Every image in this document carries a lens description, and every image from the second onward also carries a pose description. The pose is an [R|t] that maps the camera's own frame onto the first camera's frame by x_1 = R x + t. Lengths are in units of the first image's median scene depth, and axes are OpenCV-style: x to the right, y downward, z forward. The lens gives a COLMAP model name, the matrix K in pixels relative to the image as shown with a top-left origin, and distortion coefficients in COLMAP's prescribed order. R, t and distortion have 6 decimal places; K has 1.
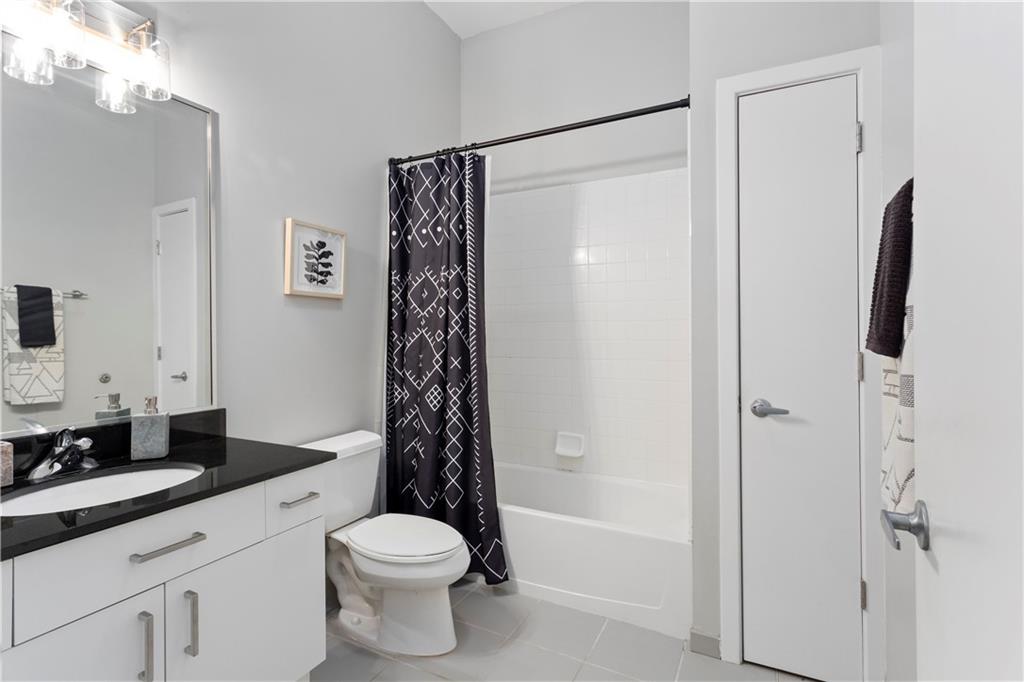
lens RADIAL K [[490.2, 0, 507.7], [0, 490.2, 333.5], [0, 0, 1]] dist [0.003761, 0.000918]
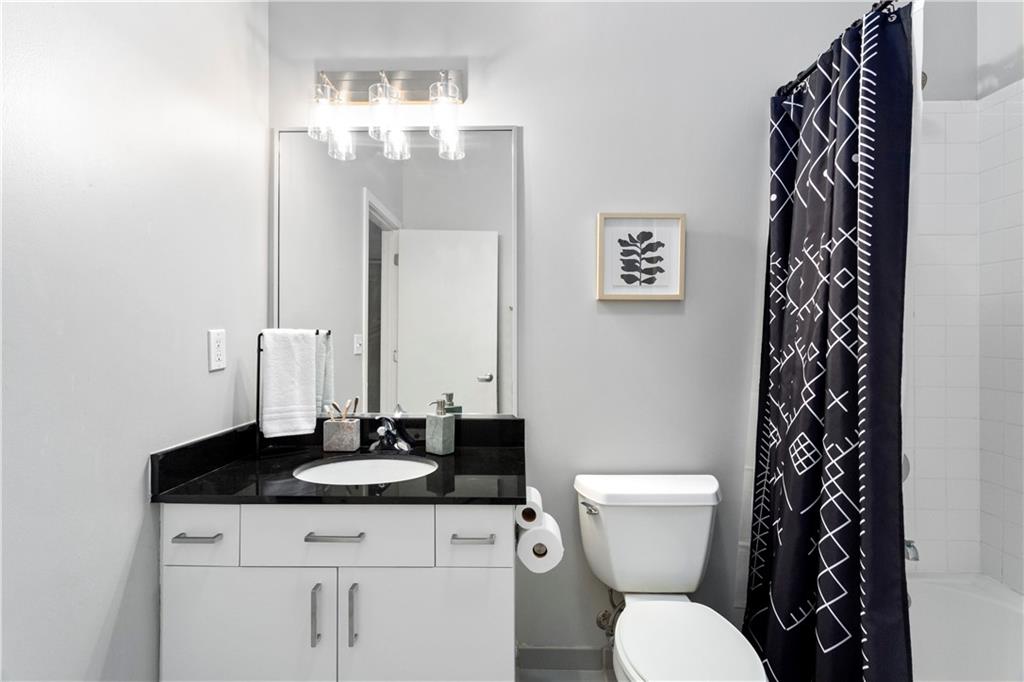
lens RADIAL K [[490.2, 0, 507.7], [0, 490.2, 333.5], [0, 0, 1]] dist [0.003761, 0.000918]
pose [[0.444209, 0.001731, -0.895921, 0.243015], [-0.002656, 0.999996, 0.000616, -0.017642], [0.895919, 0.002107, 0.444212, 0.417008]]
